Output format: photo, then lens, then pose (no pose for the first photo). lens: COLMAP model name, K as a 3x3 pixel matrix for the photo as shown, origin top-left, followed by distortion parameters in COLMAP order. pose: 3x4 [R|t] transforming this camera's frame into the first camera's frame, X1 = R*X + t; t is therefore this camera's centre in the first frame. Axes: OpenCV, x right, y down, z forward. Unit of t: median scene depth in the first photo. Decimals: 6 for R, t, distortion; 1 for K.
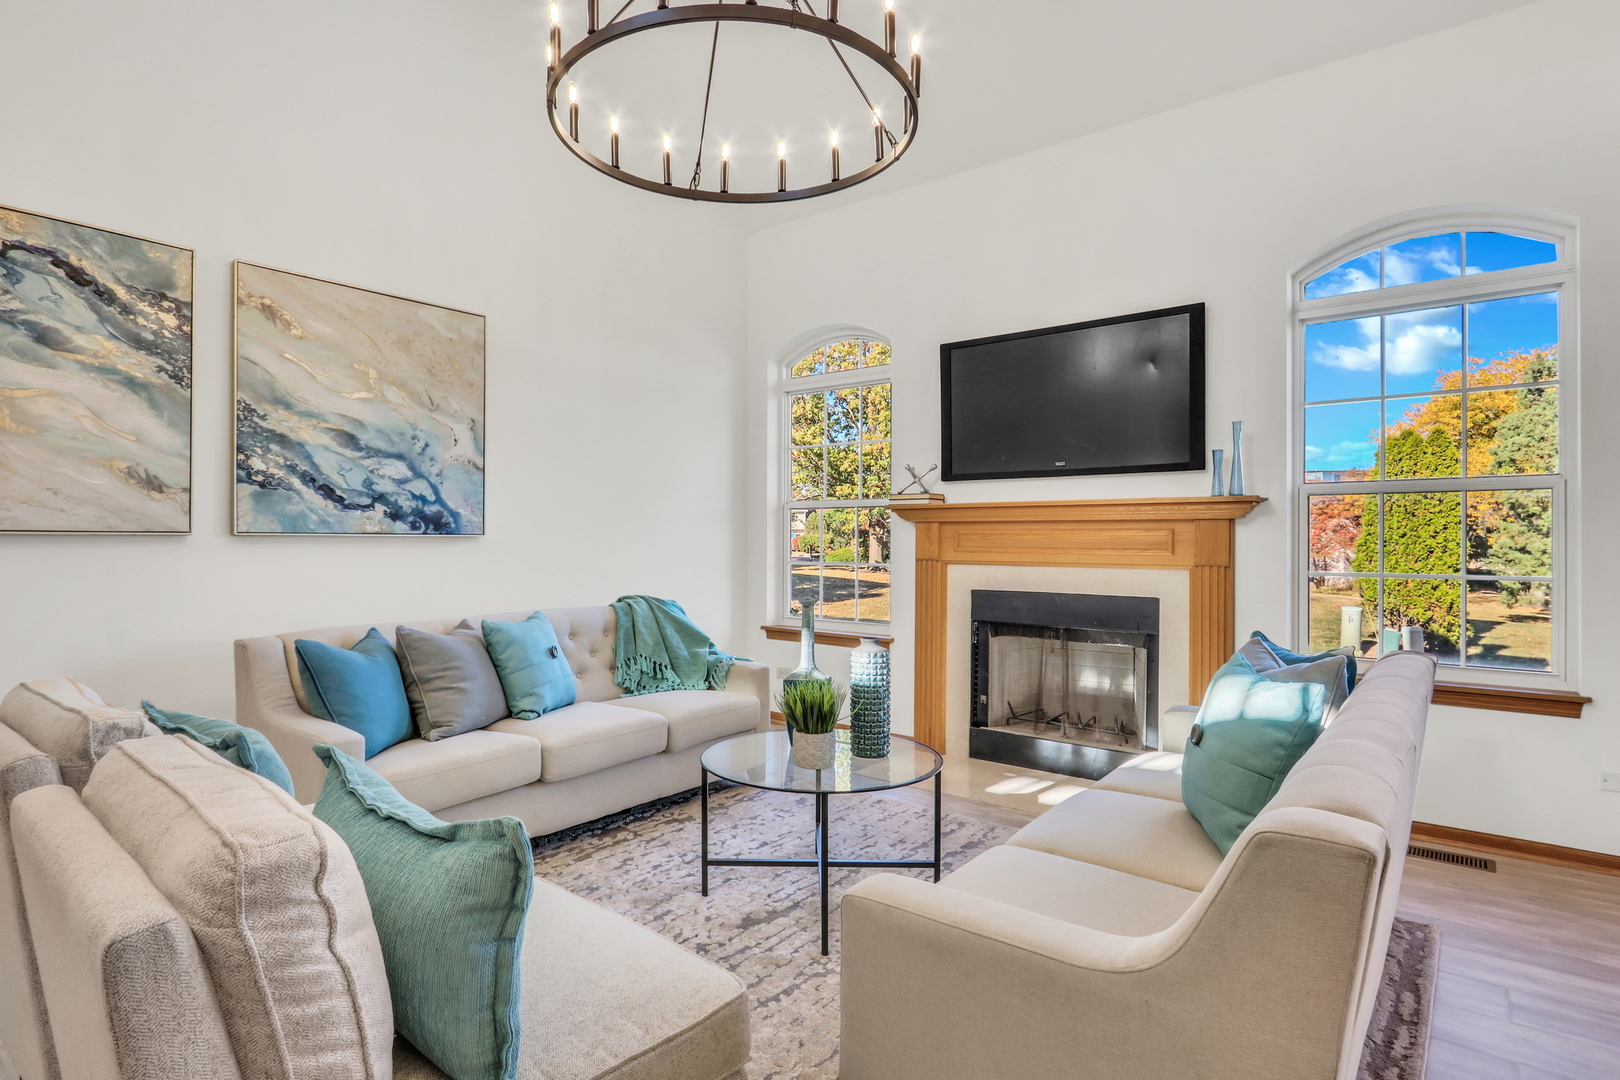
lens RADIAL K [[834.5, 0, 796.2], [0, 834.5, 533.6], [0, 0, 1]] dist [-0.022534, 0.005304]
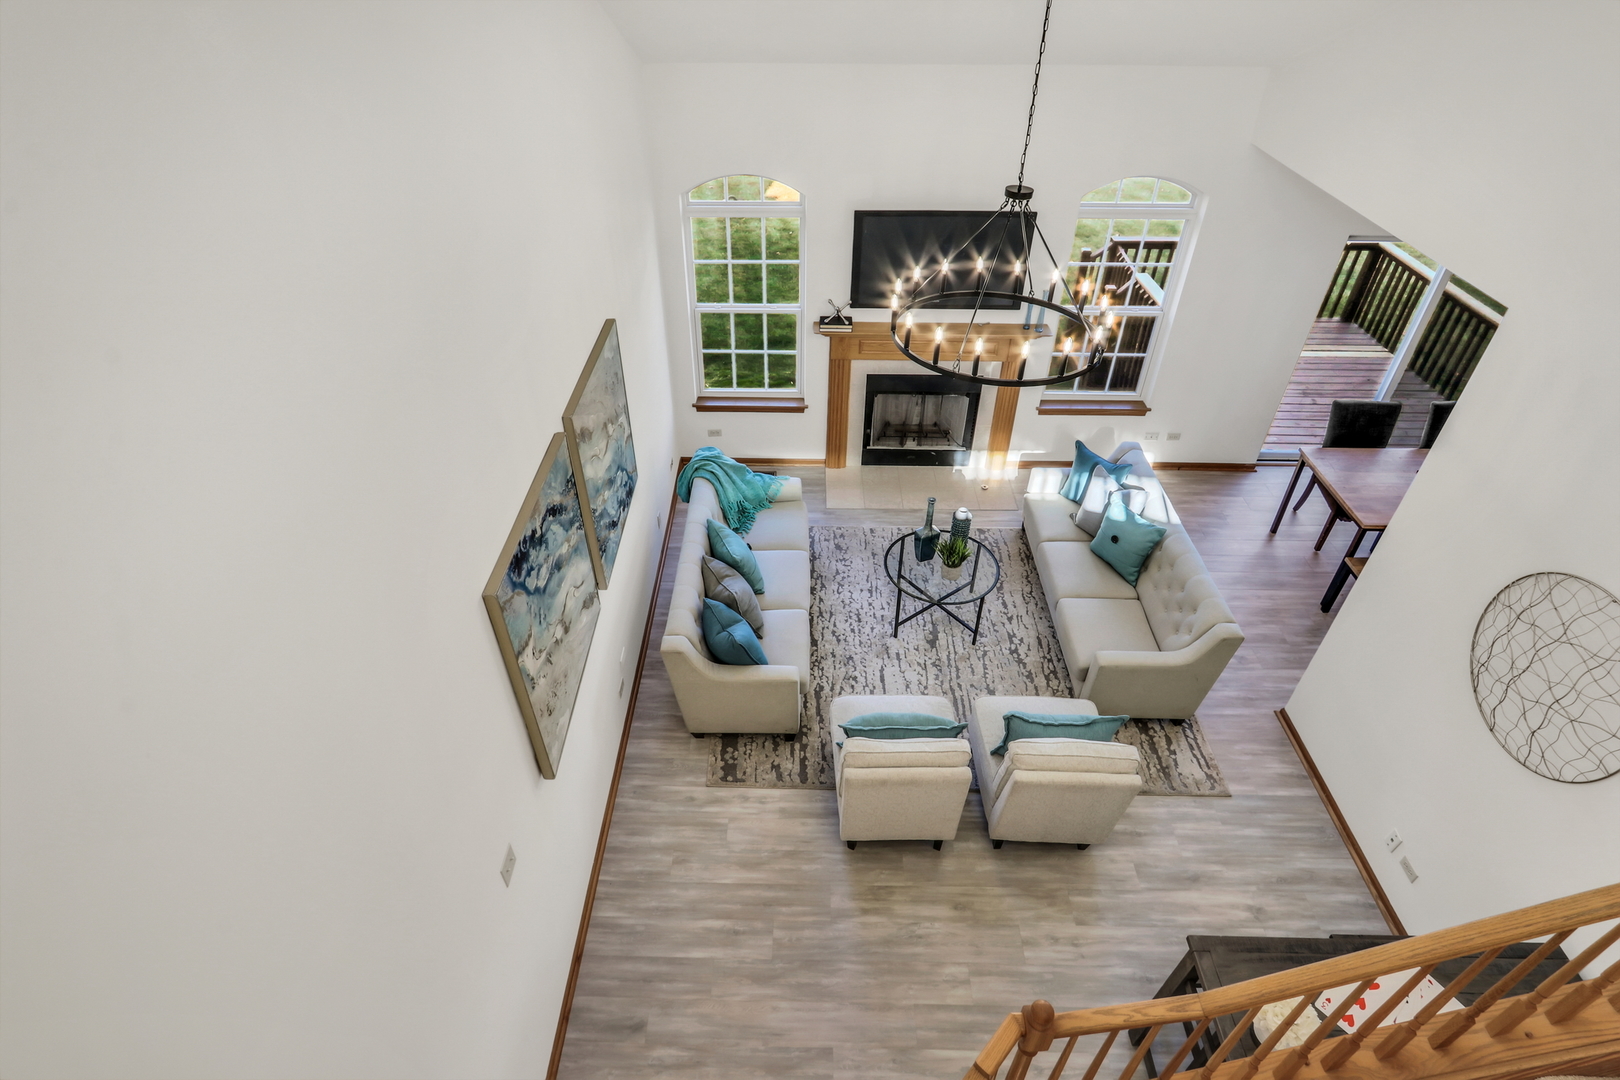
lens RADIAL K [[834.5, 0, 807.1], [0, 834.5, 536.5], [0, 0, 1]] dist [-0.022534, 0.005304]
pose [[0.781311, -0.388936, 0.488141, -0.777514], [-0.009996, 0.774201, 0.632861, -0.703049], [-0.624062, -0.499341, 0.601004, -0.005729]]
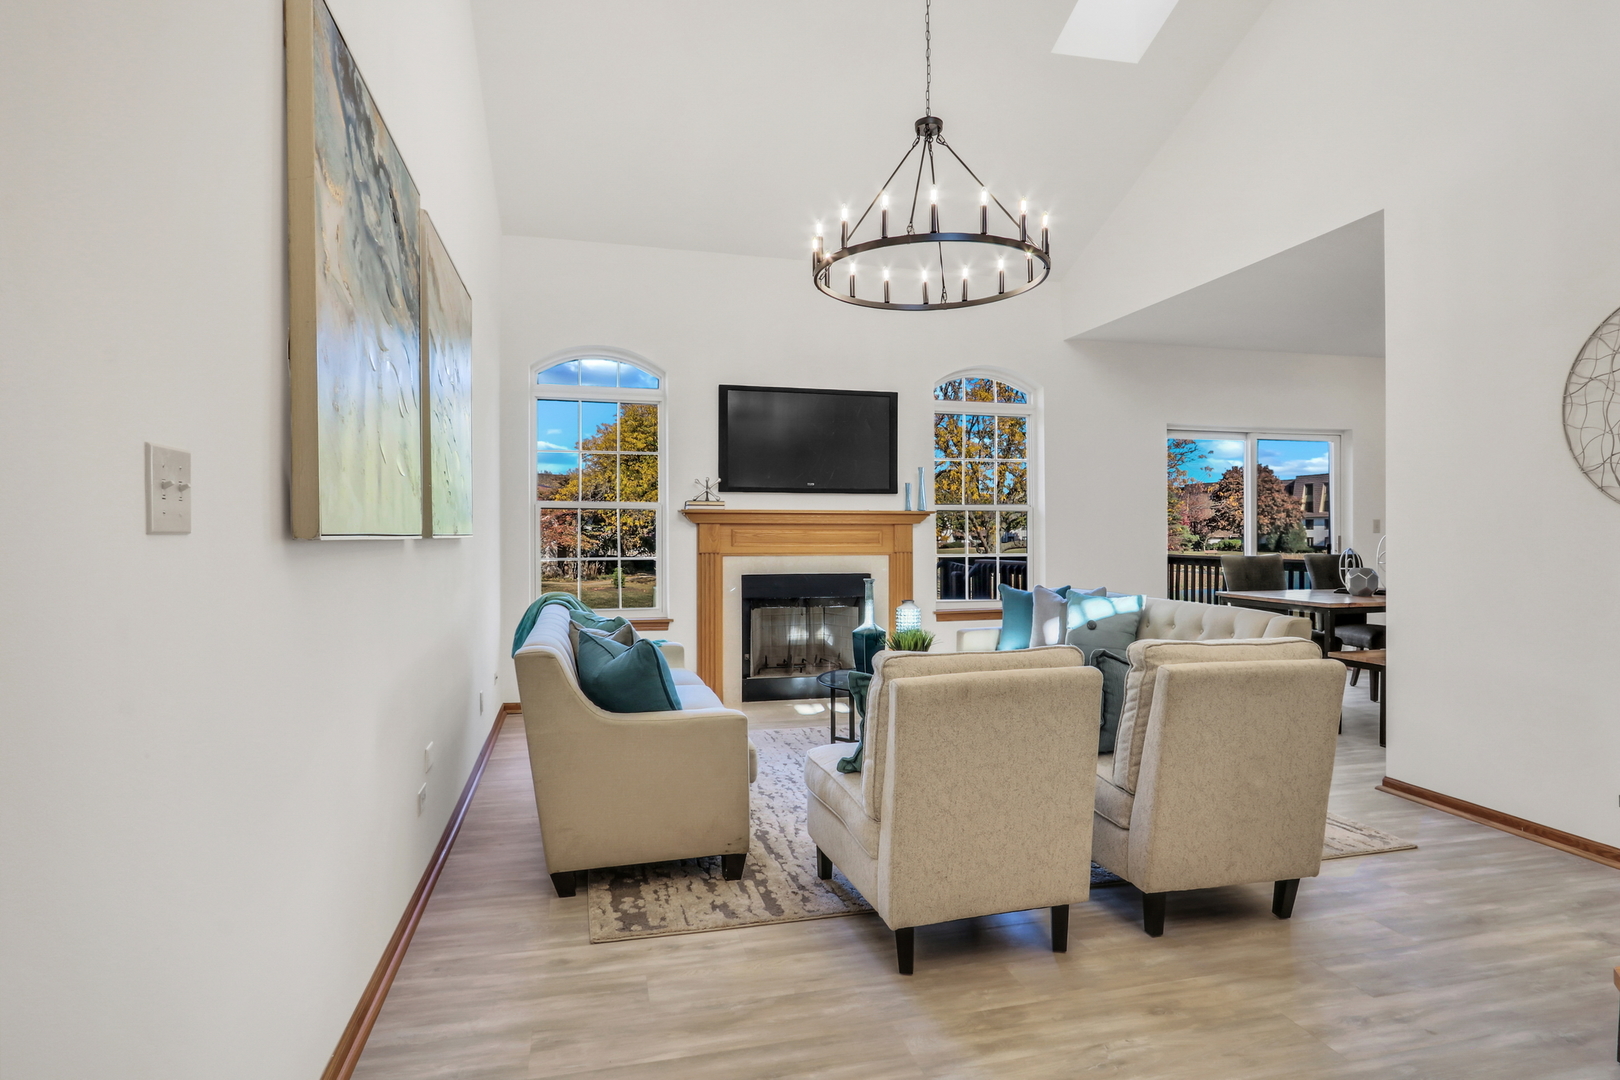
lens RADIAL K [[834.5, 0, 805.5], [0, 834.5, 540.8], [0, 0, 1]] dist [-0.022534, 0.005304]
pose [[0.593658, -0.008959, 0.804667, -0.828702], [-0.003023, 0.999906, 0.013363, -0.005170], [-0.804711, -0.010366, 0.593576, 0.140734]]
